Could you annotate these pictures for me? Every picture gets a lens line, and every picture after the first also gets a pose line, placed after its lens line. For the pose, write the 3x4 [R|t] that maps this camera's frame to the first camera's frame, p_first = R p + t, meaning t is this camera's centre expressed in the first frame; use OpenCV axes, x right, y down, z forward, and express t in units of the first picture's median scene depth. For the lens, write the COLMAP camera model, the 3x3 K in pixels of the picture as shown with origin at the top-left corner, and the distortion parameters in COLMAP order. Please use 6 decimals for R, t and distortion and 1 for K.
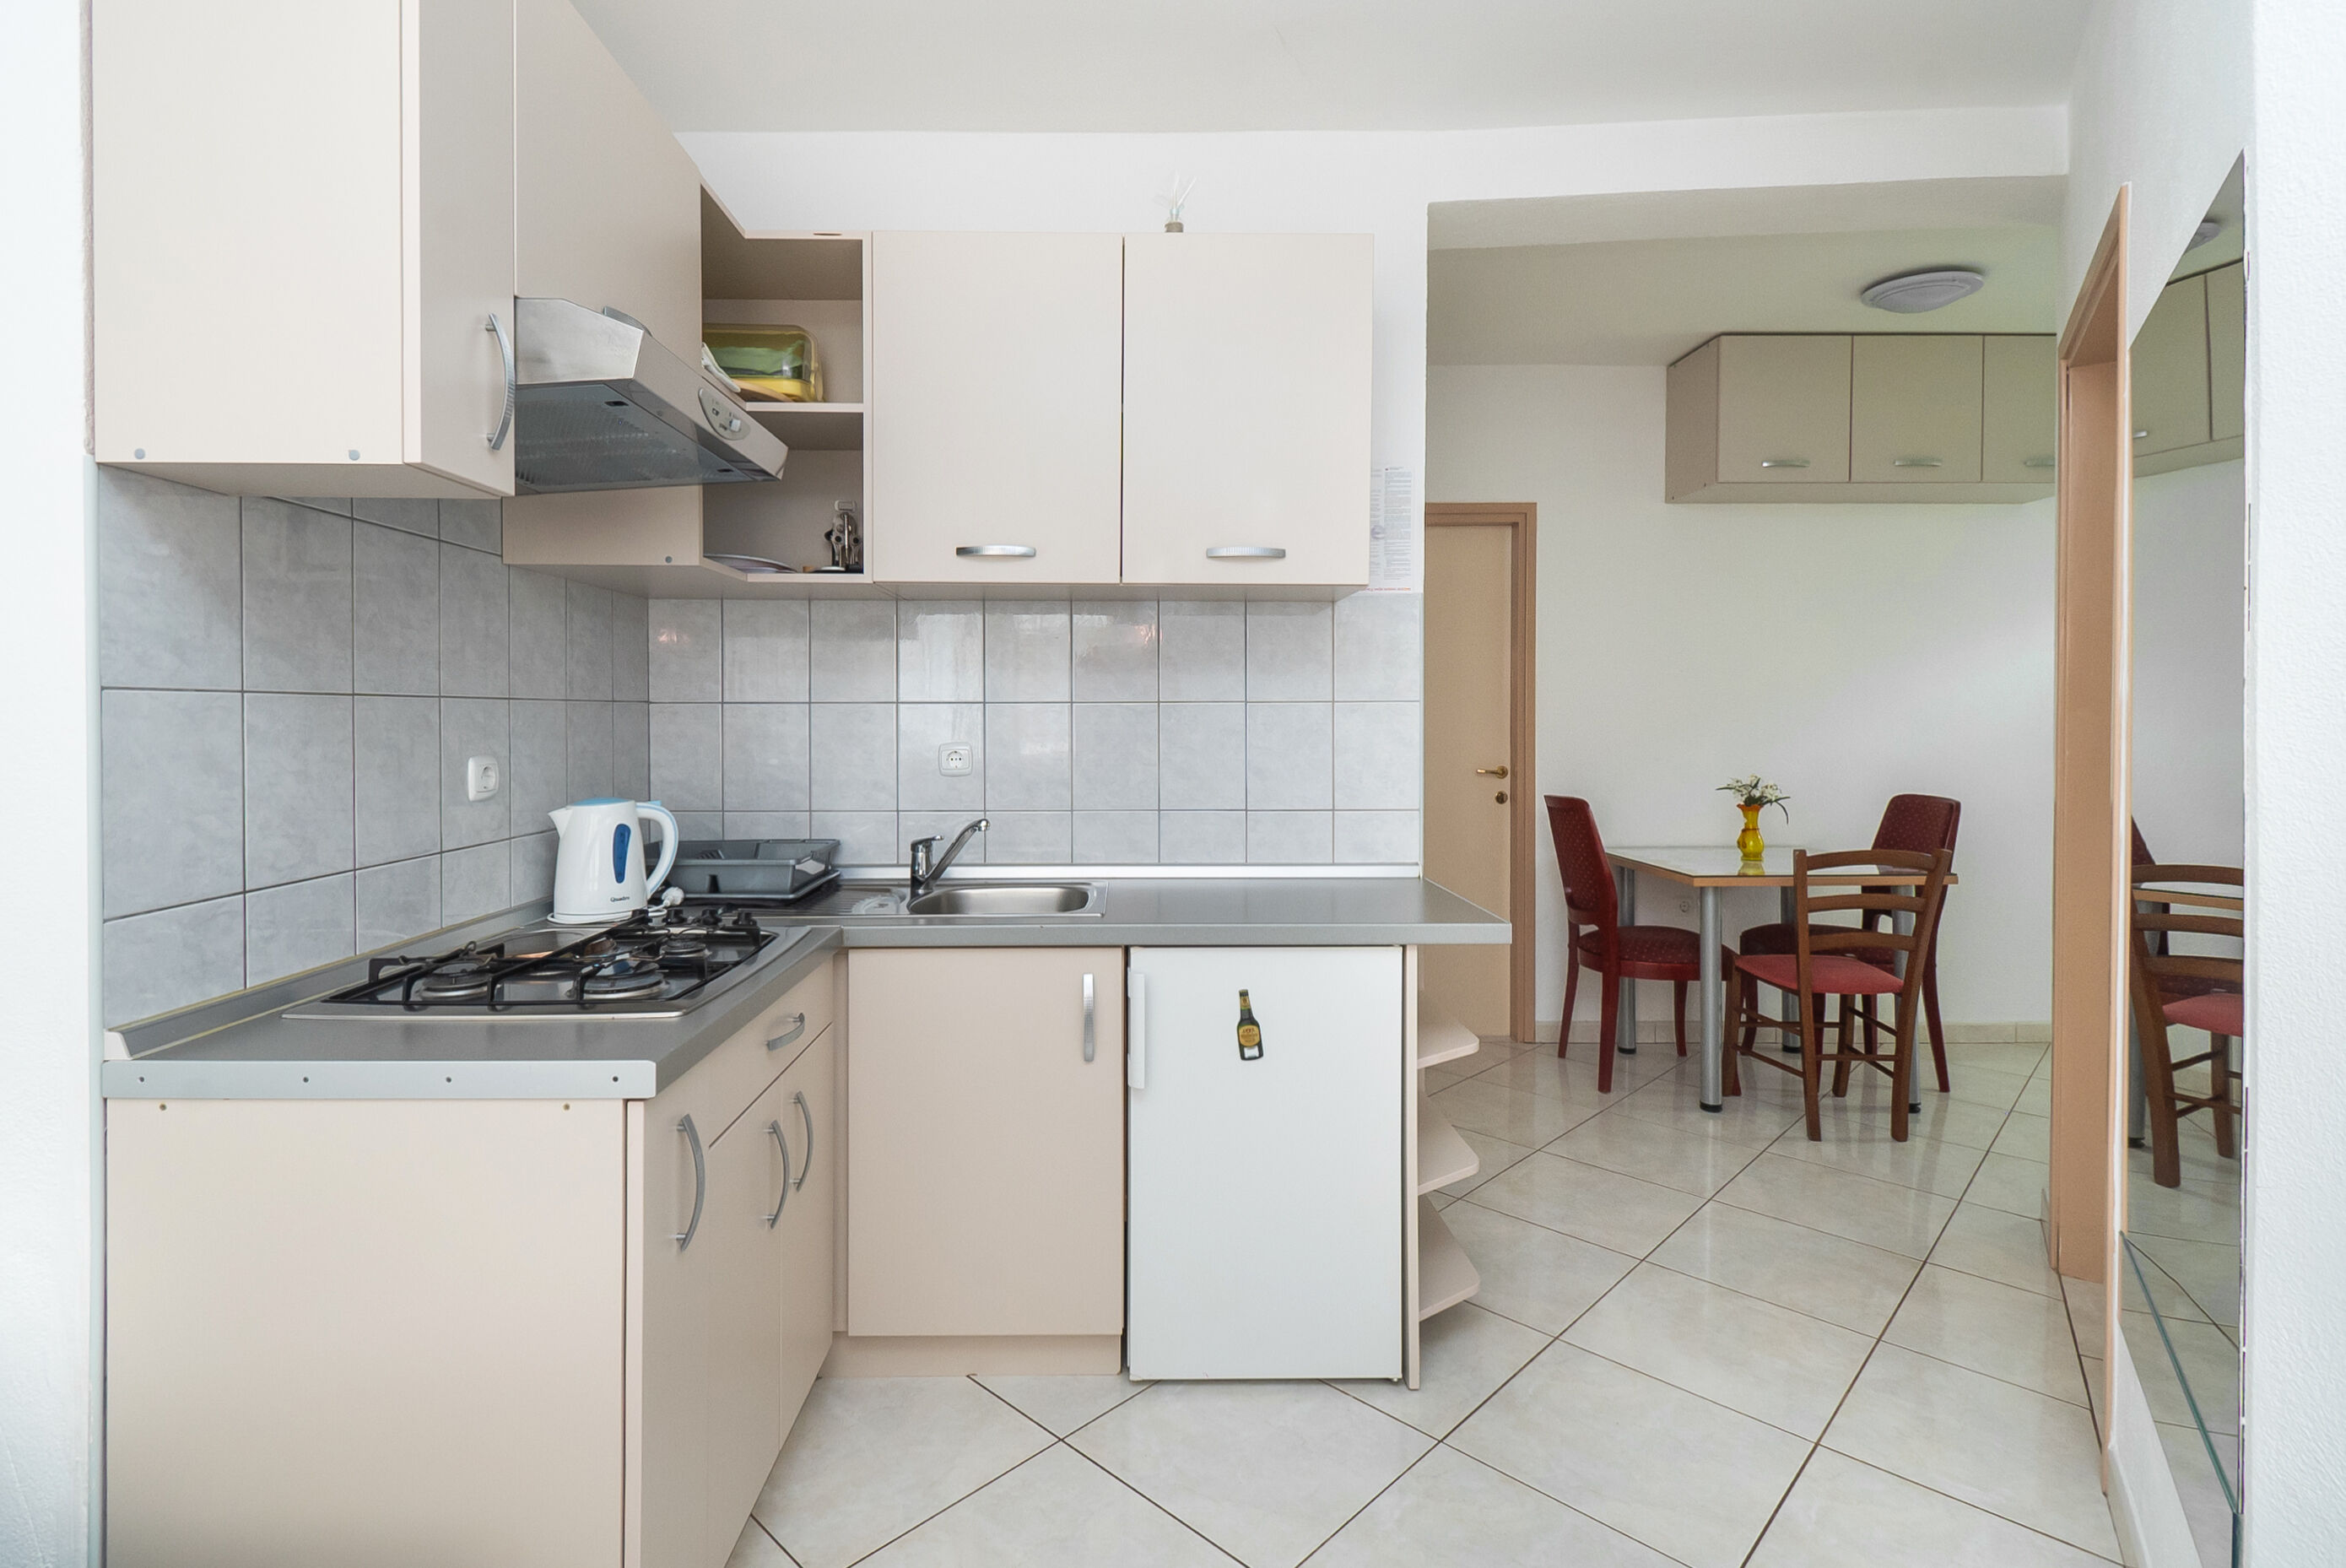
lens RADIAL K [[1127.4, 0, 1162.1], [0, 1127.4, 689.1], [0, 0, 1]] dist [-0.011233, -0.000705]
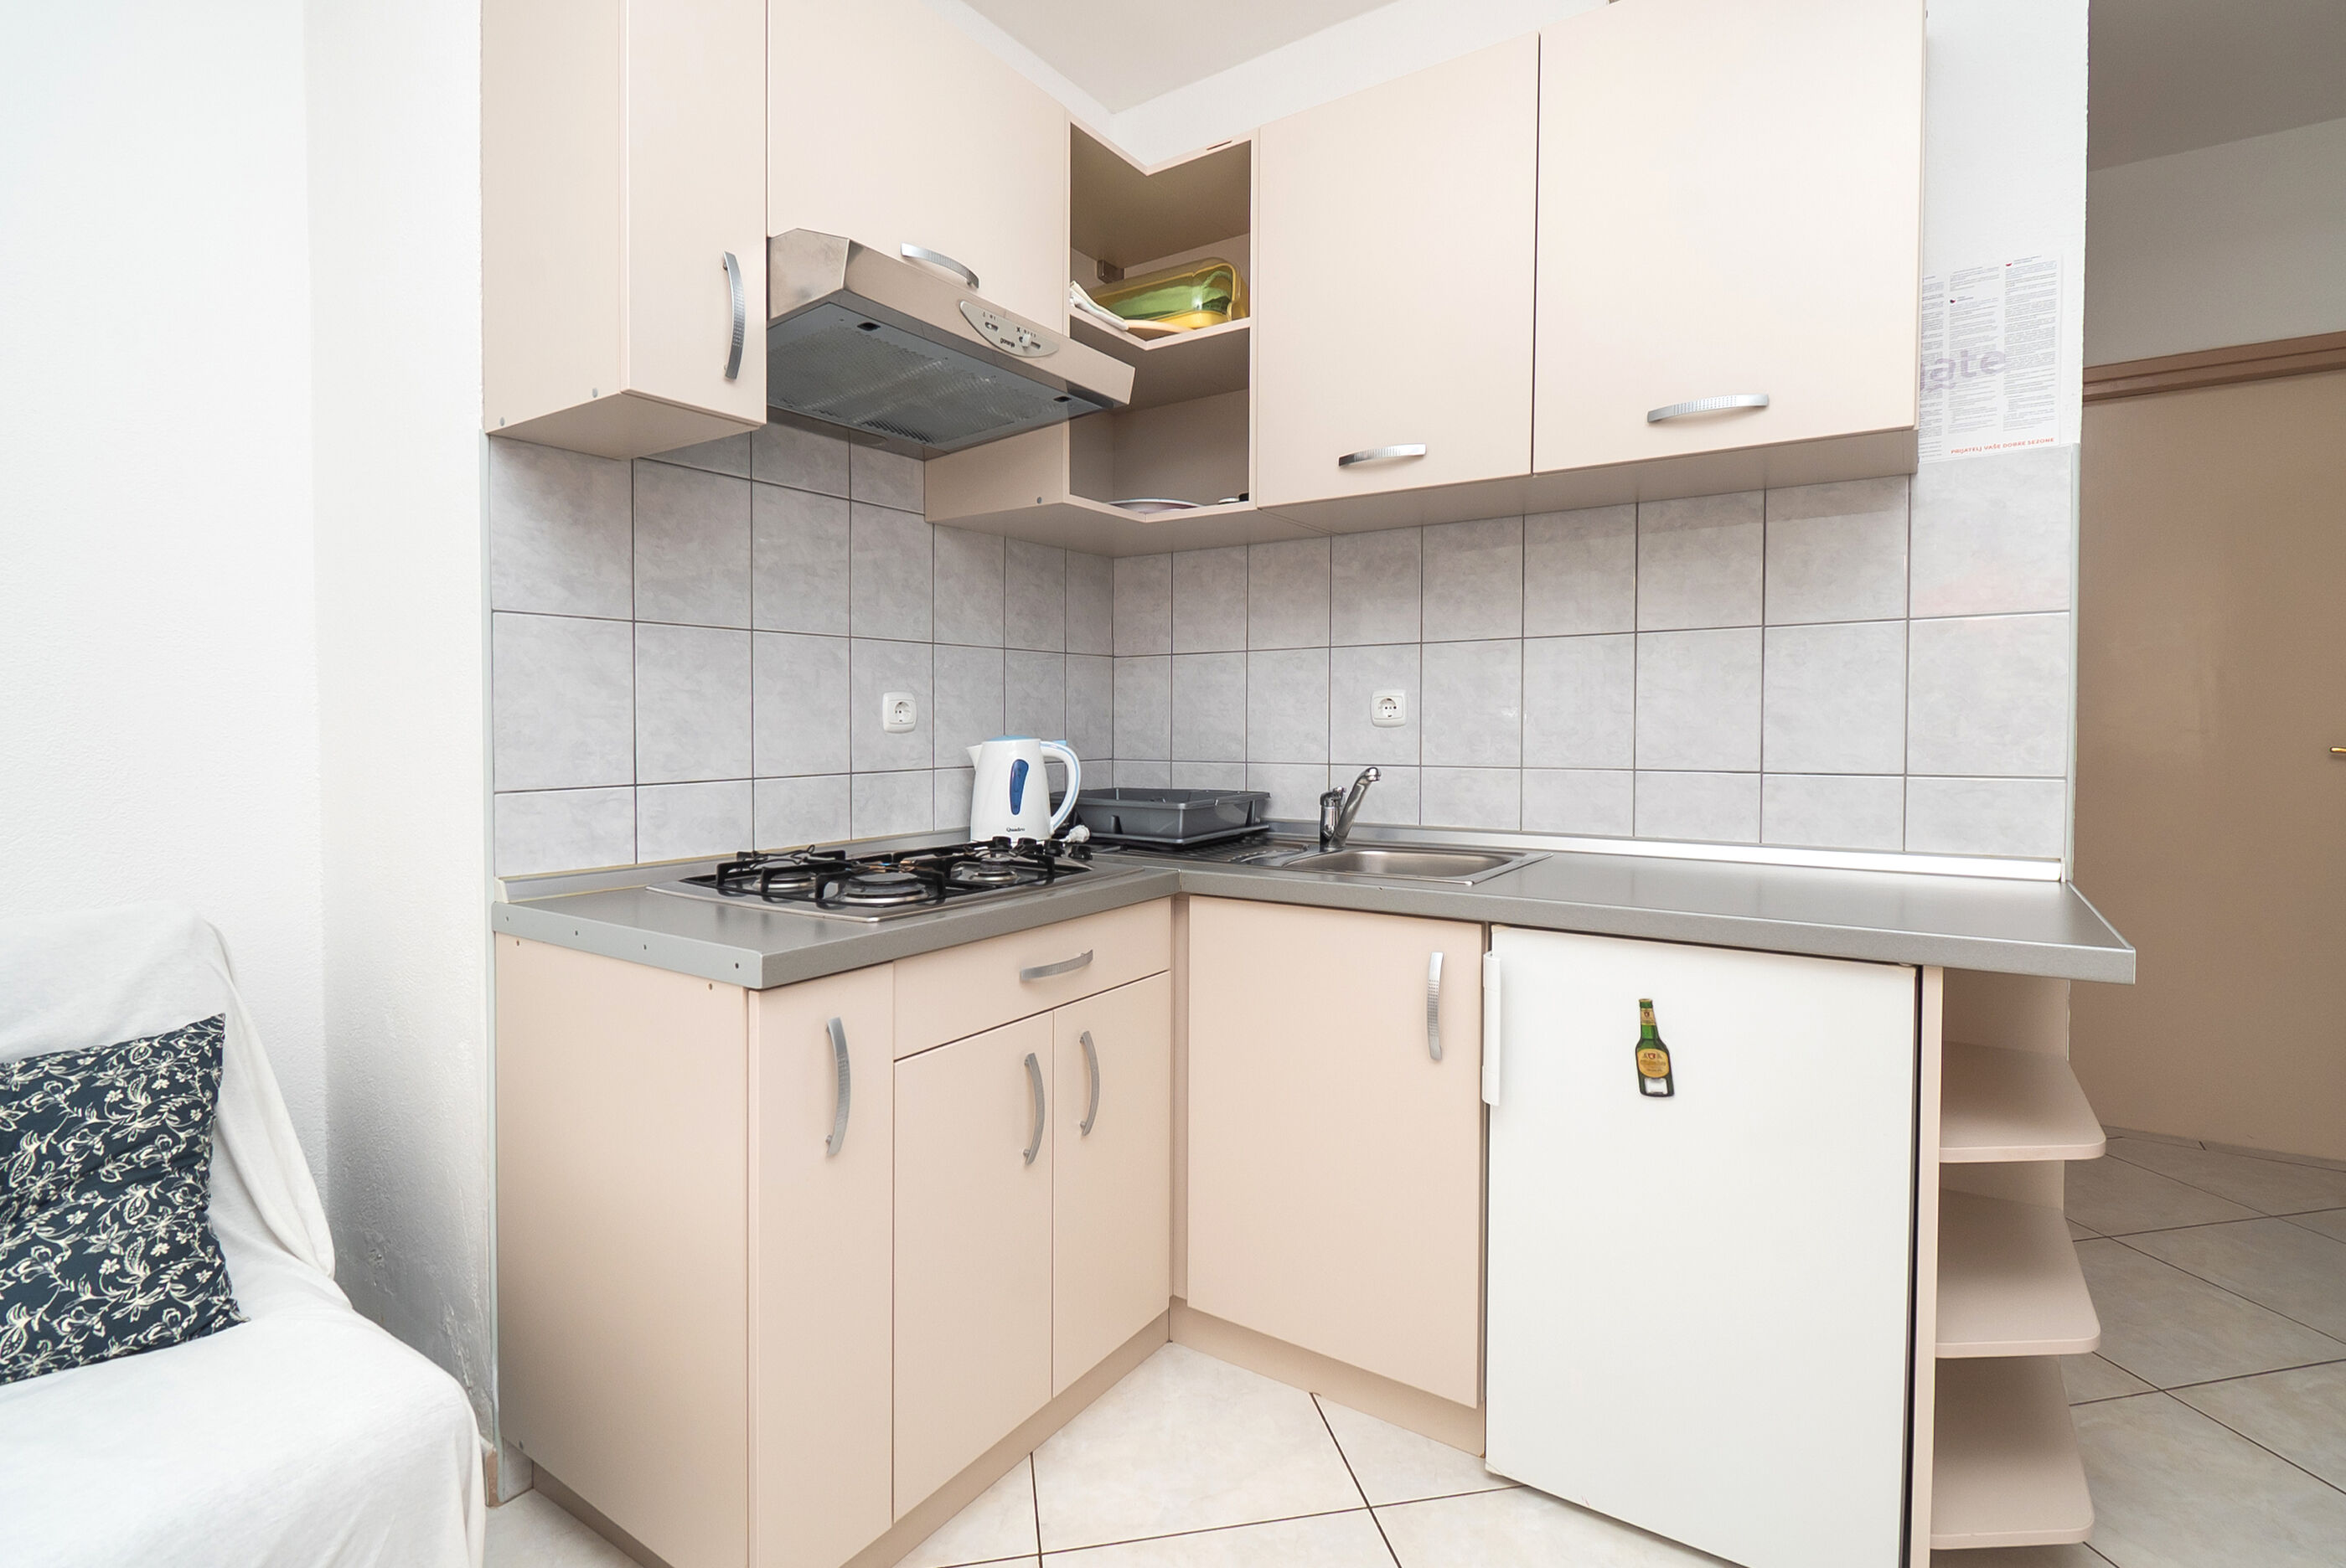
lens RADIAL K [[1096.6, 0, 1175.7], [0, 1096.6, 722.9], [0, 0, 1]] dist [0.000131, -0.011169]
pose [[0.809155, -0.005977, -0.587565, 0.243726], [0.020890, 0.999609, 0.018600, 0.070787], [0.587224, -0.027325, 0.808963, 0.260013]]
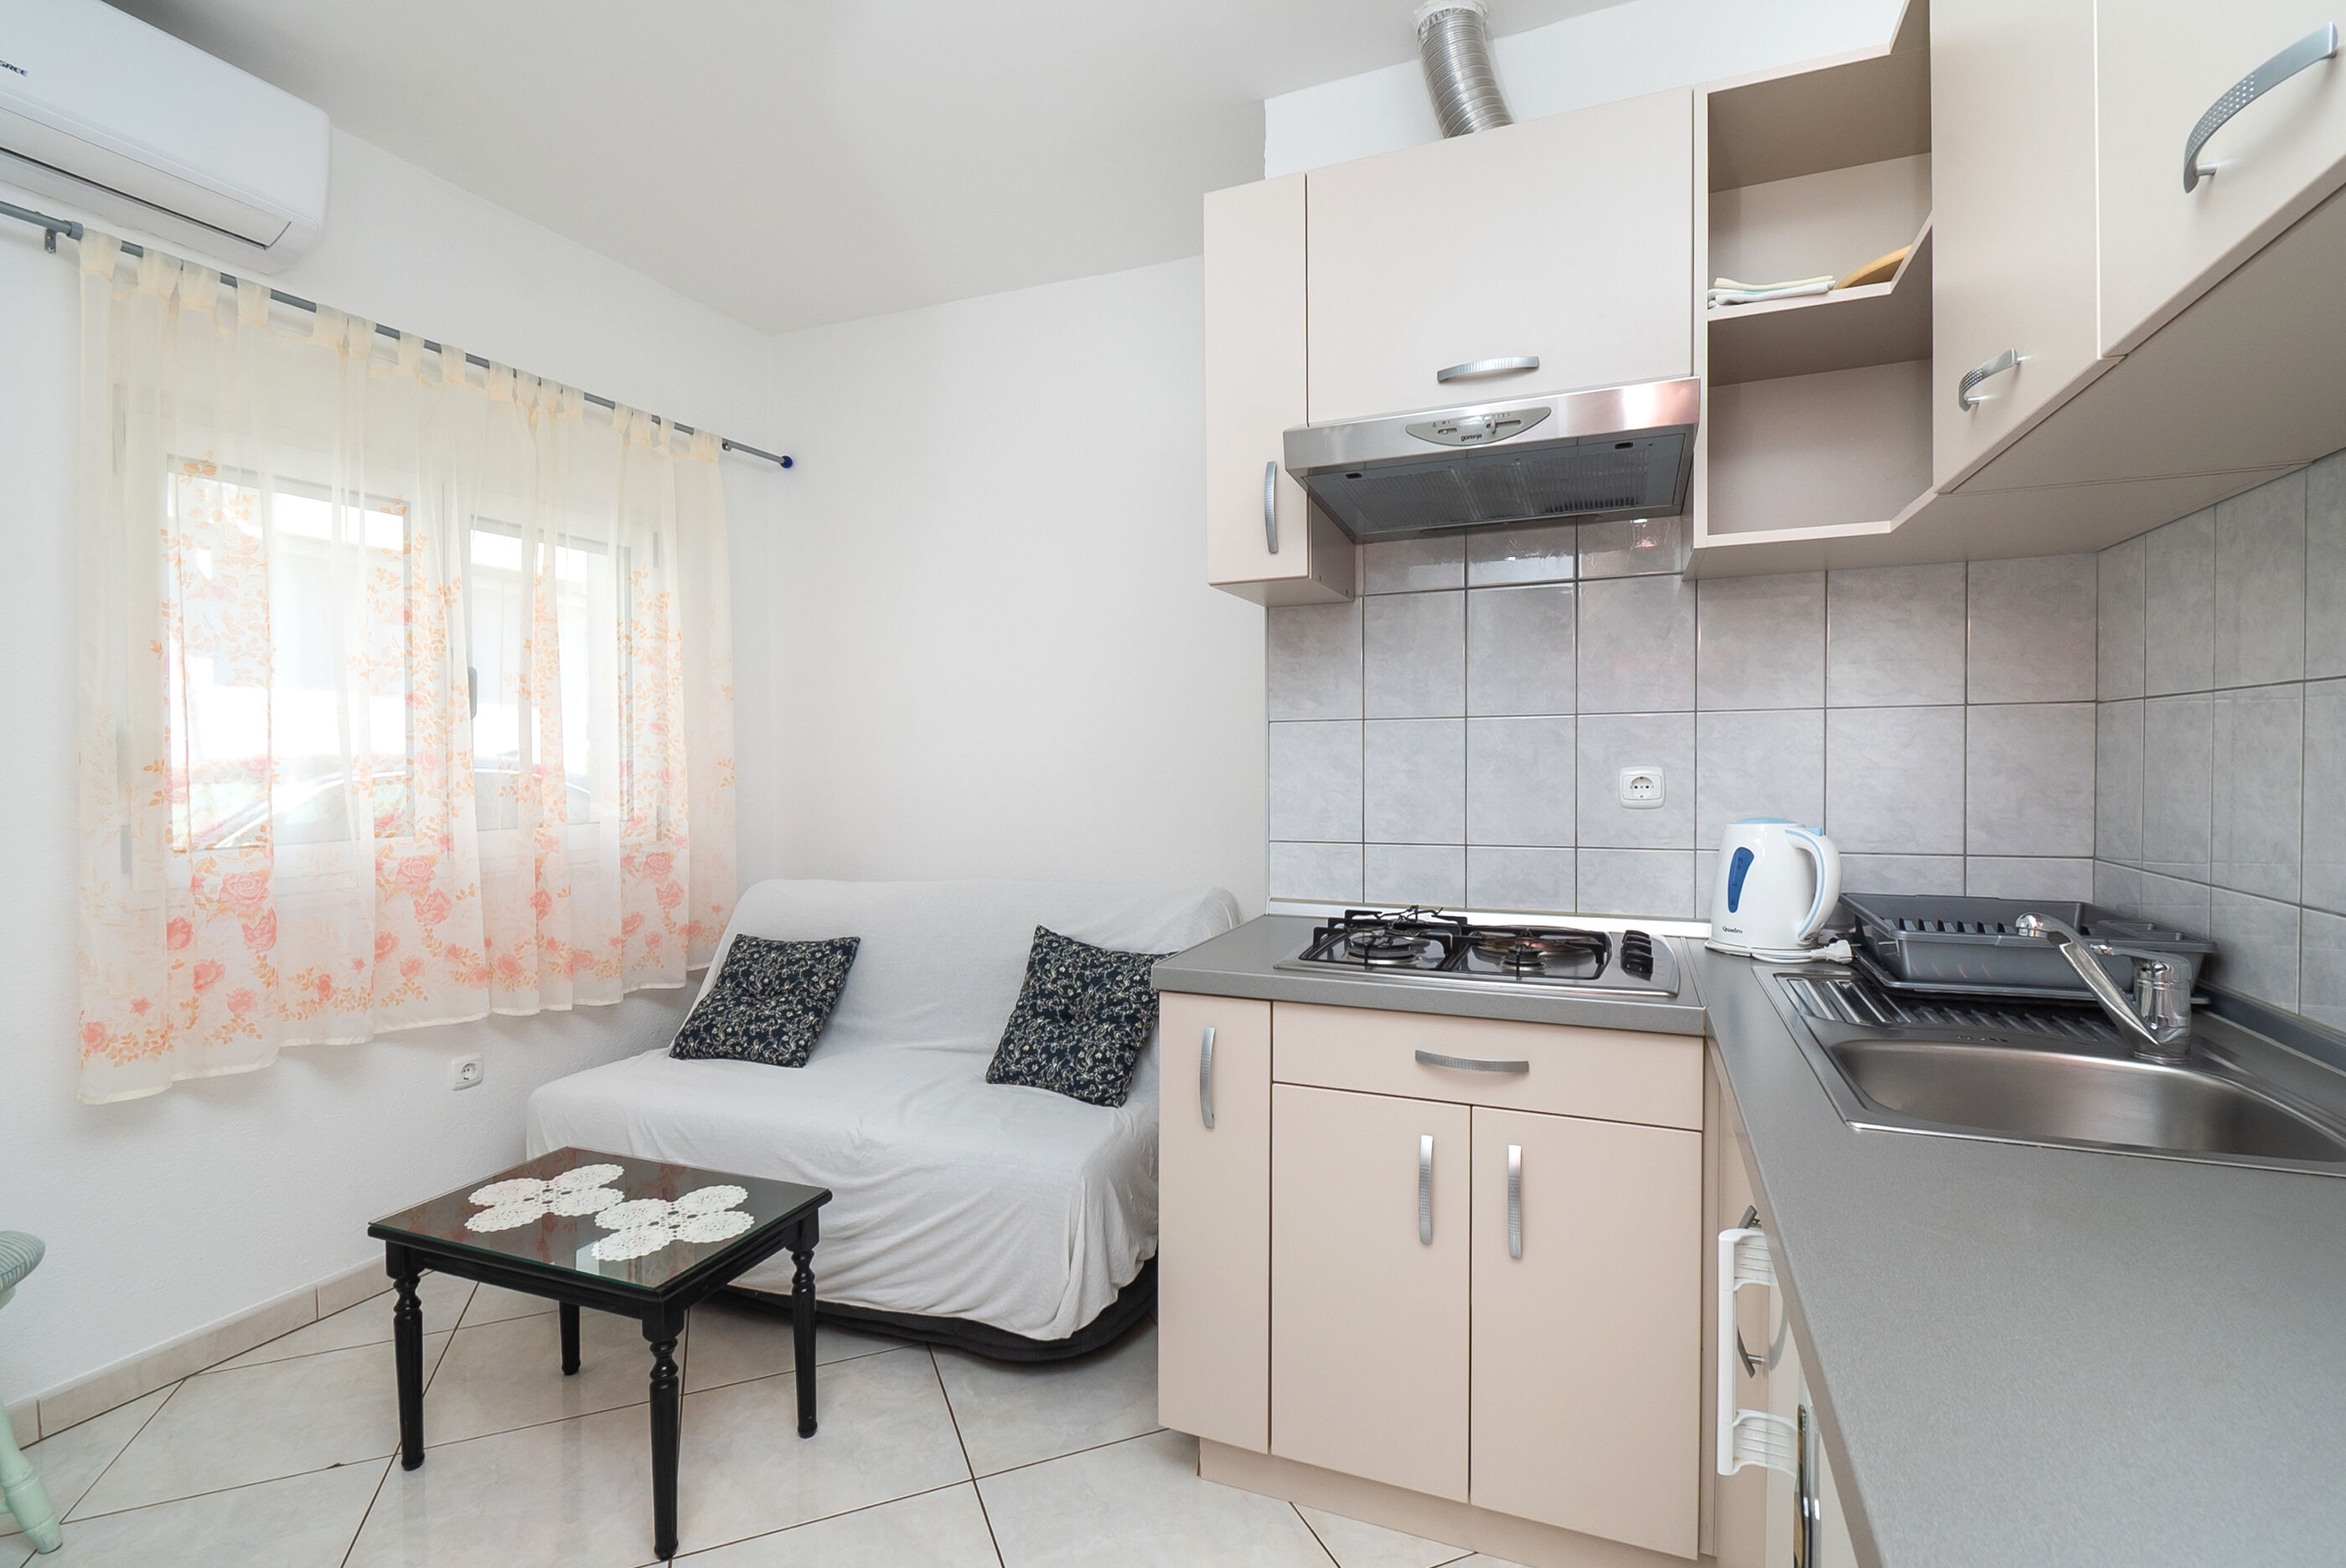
lens RADIAL K [[1096.6, 0, 1175.7], [0, 1096.6, 722.9], [0, 0, 1]] dist [0.000131, -0.011169]
pose [[-0.427205, -0.021847, -0.903891, 0.502722], [0.032401, 0.998696, -0.039452, 0.041970], [0.903574, -0.046141, -0.425940, 0.982251]]
